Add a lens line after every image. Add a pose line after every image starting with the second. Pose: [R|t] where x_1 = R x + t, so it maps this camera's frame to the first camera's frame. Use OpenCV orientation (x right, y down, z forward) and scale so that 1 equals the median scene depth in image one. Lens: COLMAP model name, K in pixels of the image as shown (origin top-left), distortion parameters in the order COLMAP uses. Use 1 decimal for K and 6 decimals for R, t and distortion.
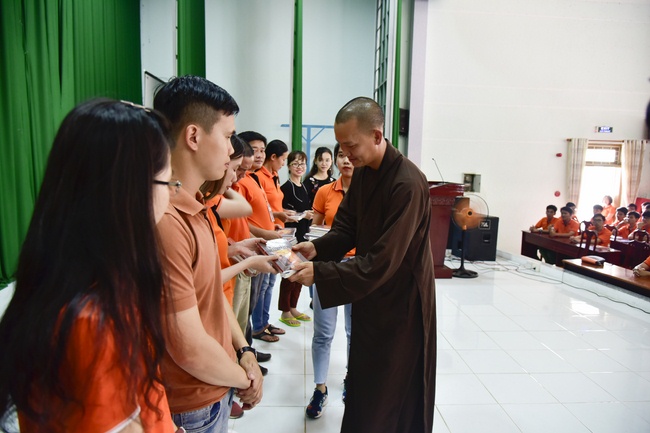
lens RADIAL K [[439.3, 0, 325.0], [0, 439.3, 216.5], [0, 0, 1]] dist [-0.036511, 0.004472]
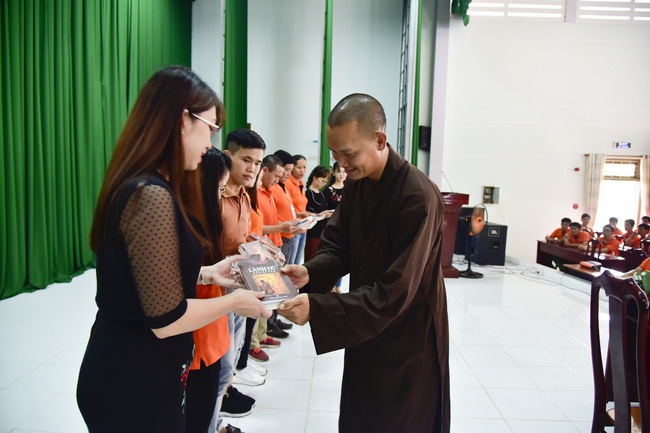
lens RADIAL K [[439.3, 0, 325.0], [0, 439.3, 216.5], [0, 0, 1]] dist [-0.036511, 0.004472]
pose [[0.996438, 0.014553, -0.083068, 0.028800], [-0.016964, 0.999453, -0.028386, 0.015215], [0.082610, 0.029694, 0.996139, -0.110883]]
